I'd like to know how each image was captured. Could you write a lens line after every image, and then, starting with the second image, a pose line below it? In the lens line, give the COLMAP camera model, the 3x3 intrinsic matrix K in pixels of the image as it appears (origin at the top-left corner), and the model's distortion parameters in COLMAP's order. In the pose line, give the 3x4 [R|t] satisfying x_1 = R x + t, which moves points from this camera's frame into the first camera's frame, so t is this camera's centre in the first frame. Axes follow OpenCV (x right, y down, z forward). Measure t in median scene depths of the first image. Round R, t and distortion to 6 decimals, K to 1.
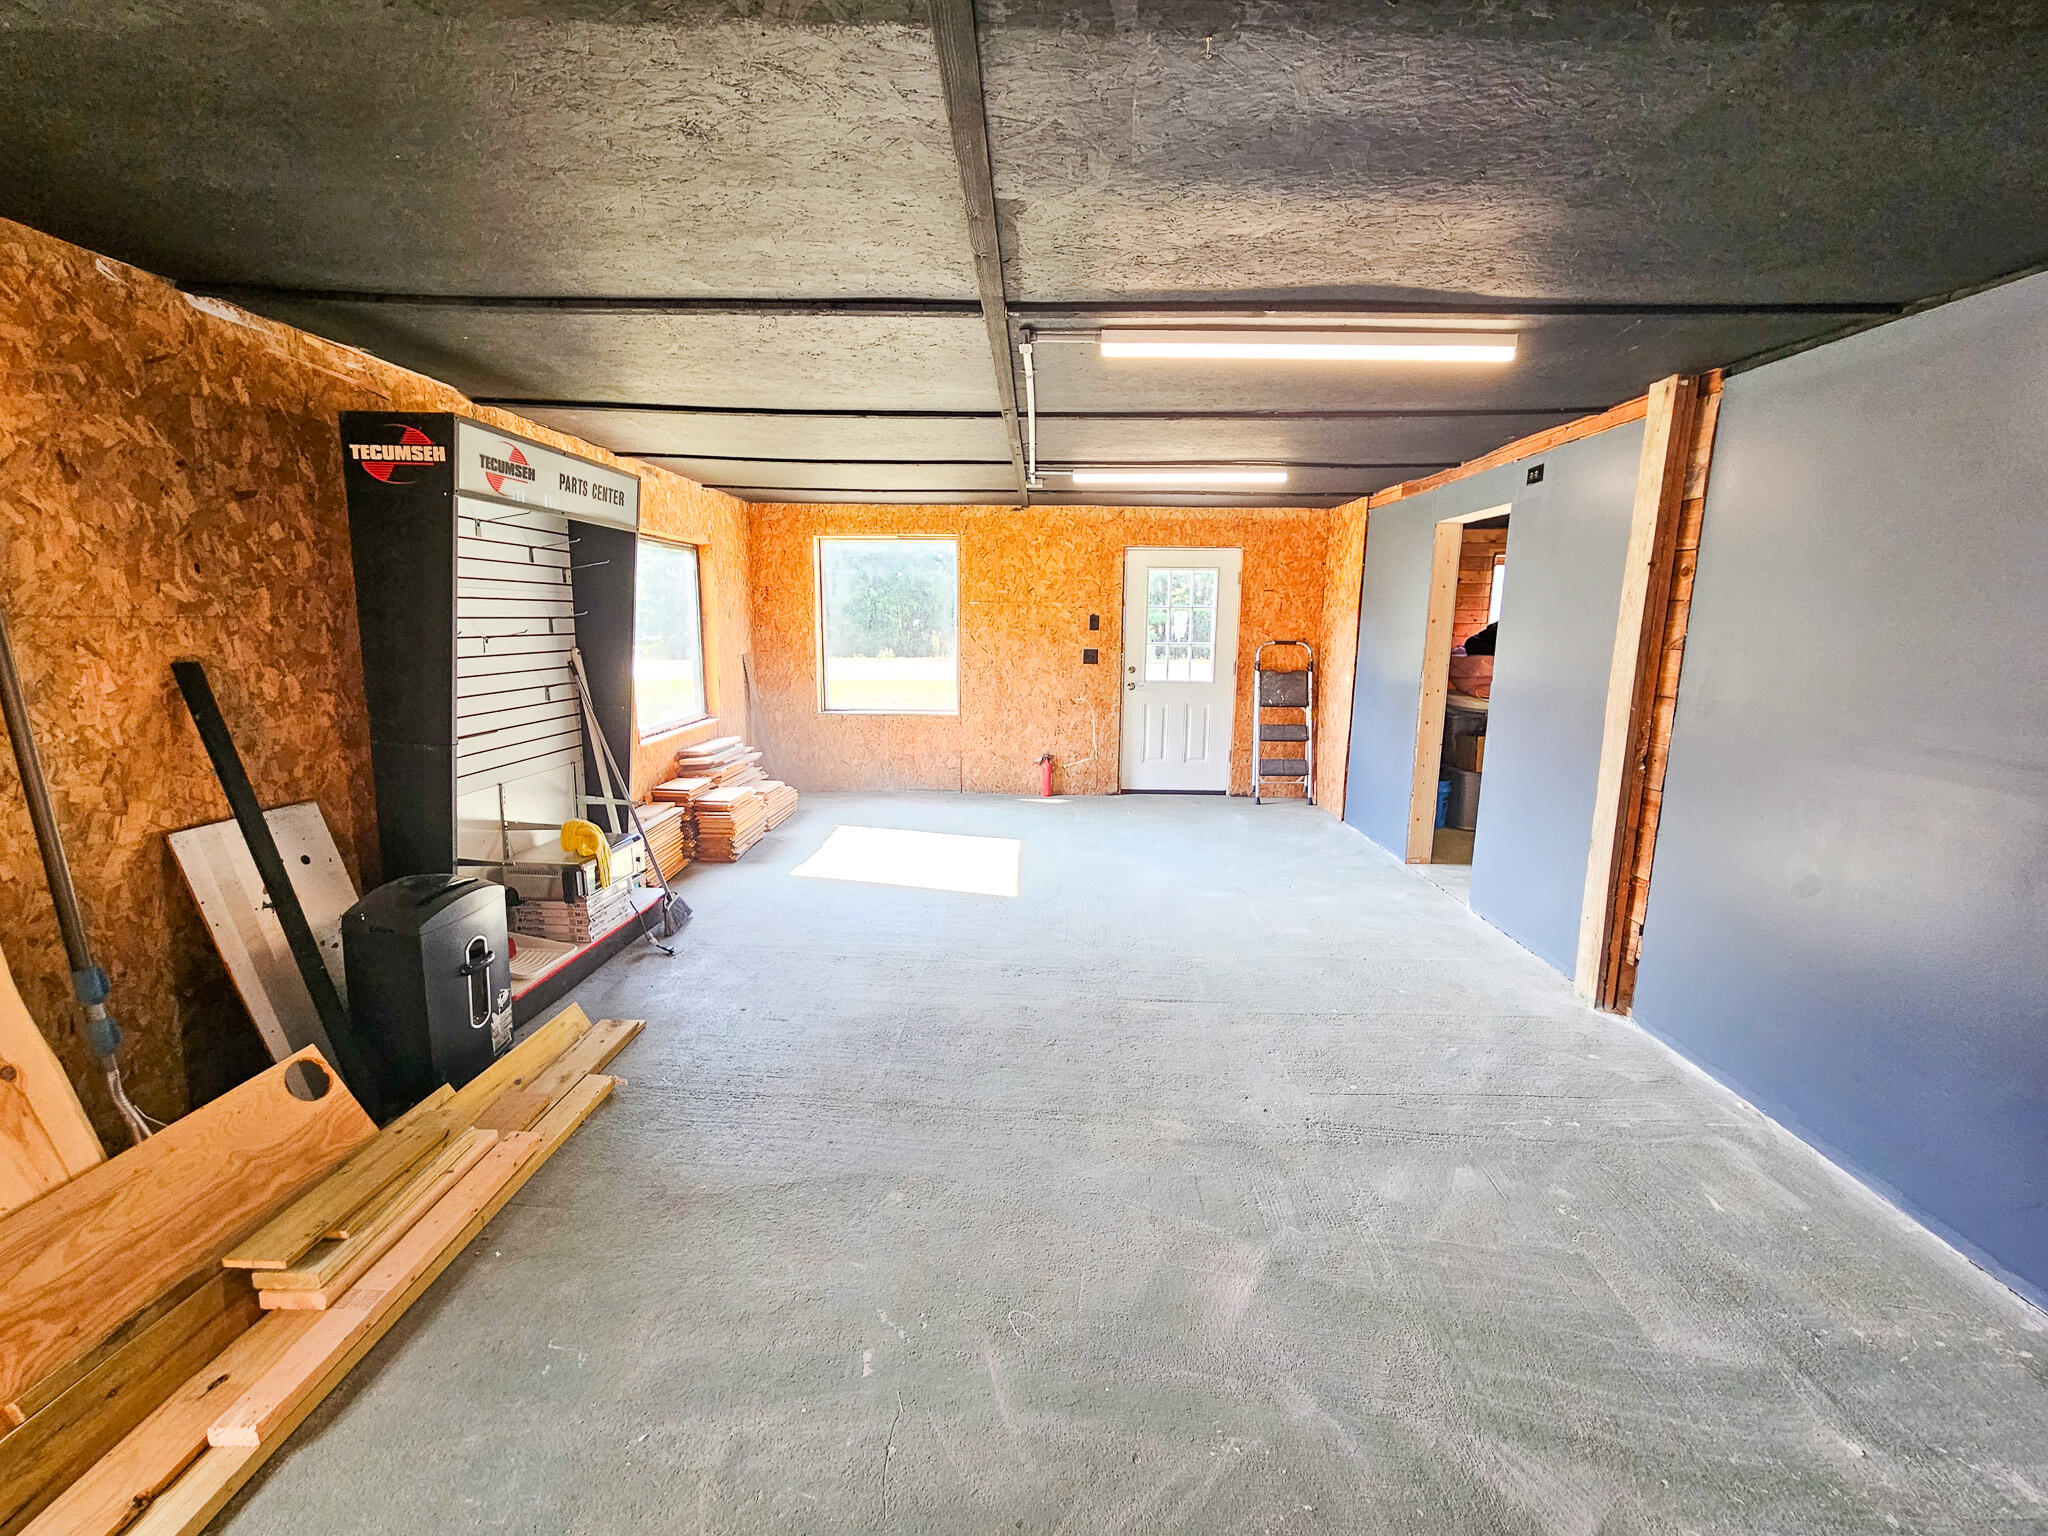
lens RADIAL K [[846.4, 0, 1029.6], [0, 846.4, 760.9], [0, 0, 1]] dist [-0.001691, 0.000920]
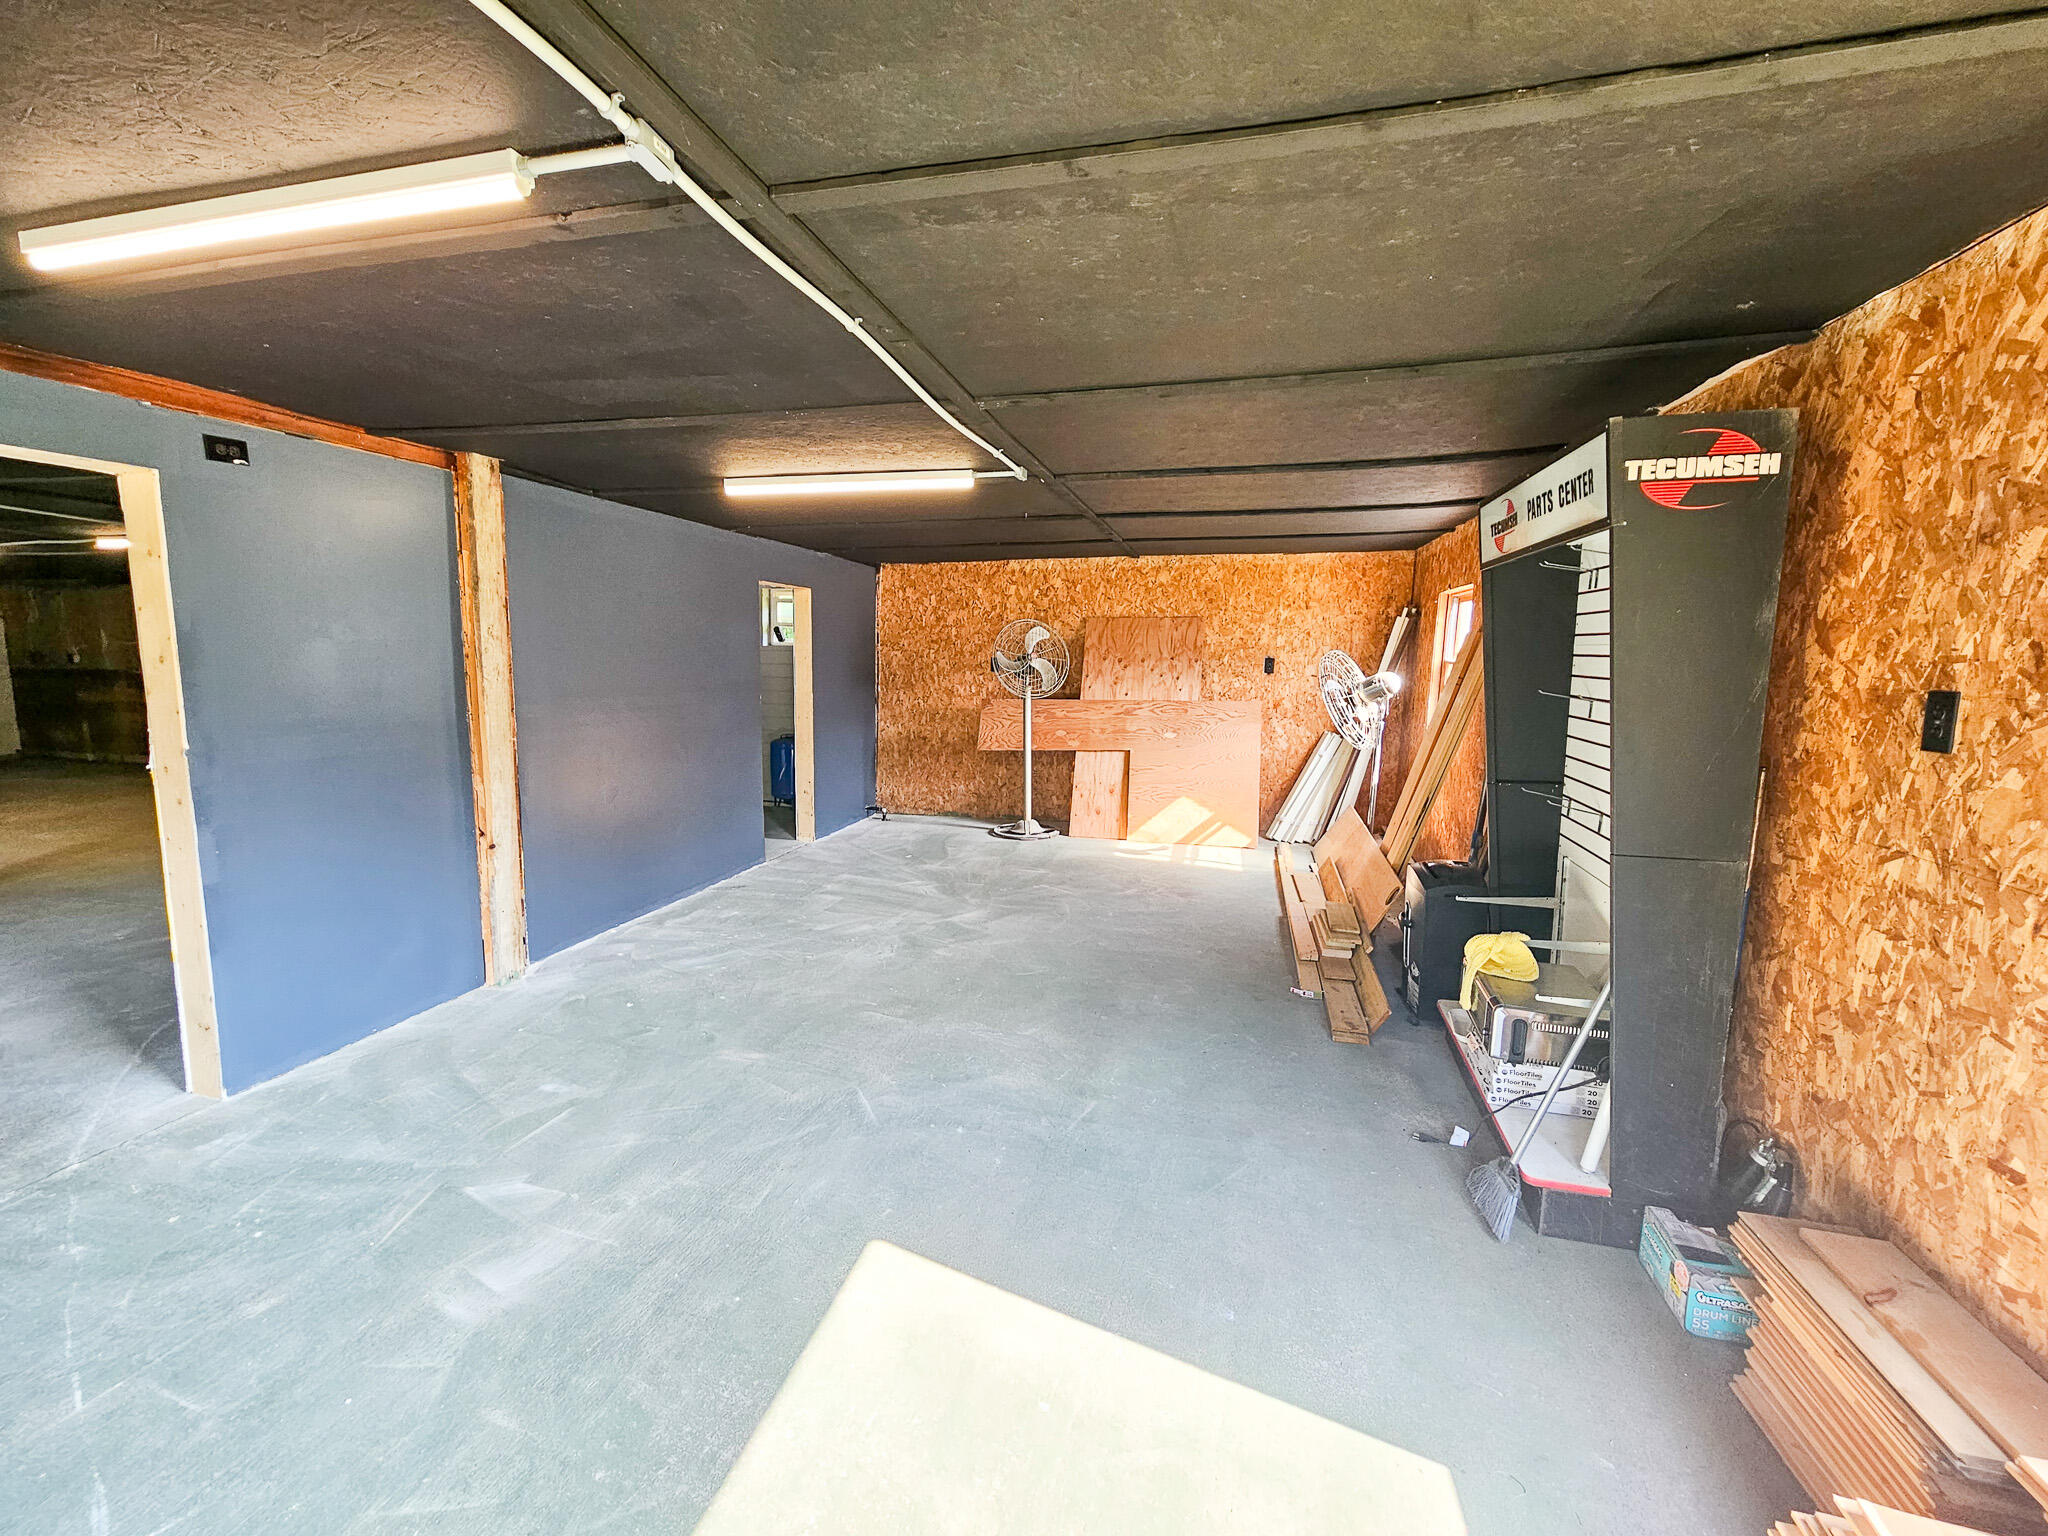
lens RADIAL K [[838.9, 0, 1023.3], [0, 838.9, 757.4], [0, 0, 1]] dist [-0.002083, 0.000331]
pose [[-0.973464, -0.051580, 0.222951, -0.318943], [0.016659, 0.955709, 0.293842, -0.403436], [-0.228233, 0.289759, -0.929489, 2.223432]]
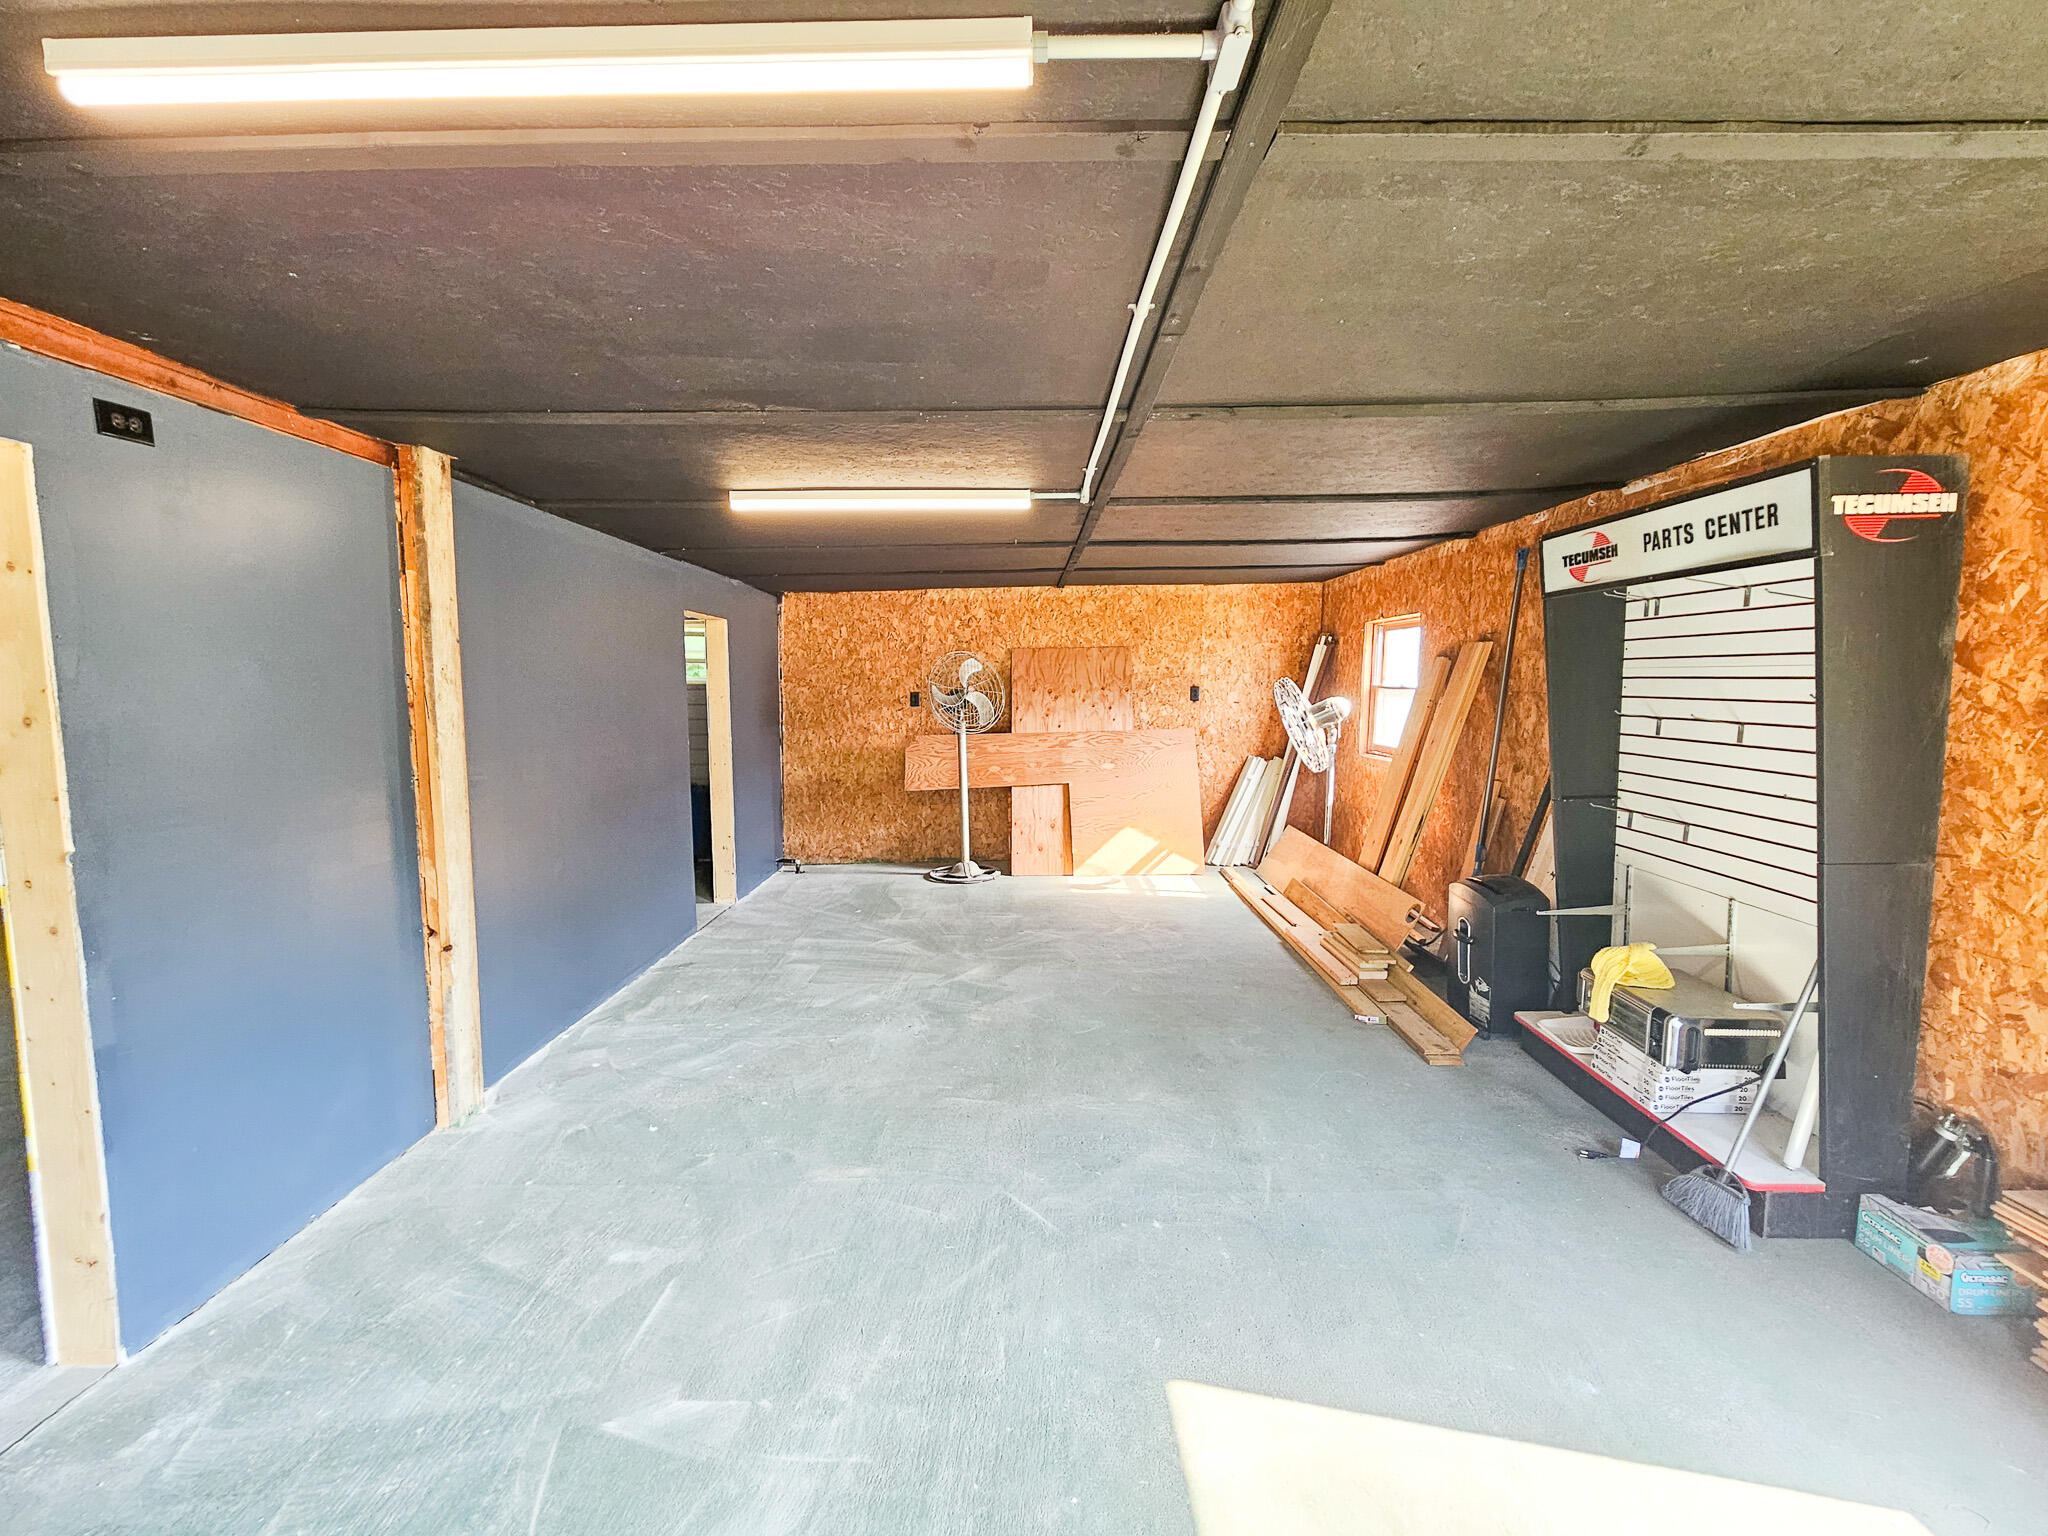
lens RADIAL K [[841.3, 0, 1021.8], [0, 841.3, 760.1], [0, 0, 1]] dist [-0.001895, 0.000312]
pose [[-0.999945, -0.002528, -0.010177, 0.097398], [-0.005114, 0.964862, 0.262708, -0.391857], [0.009156, 0.262746, -0.964822, 2.166948]]
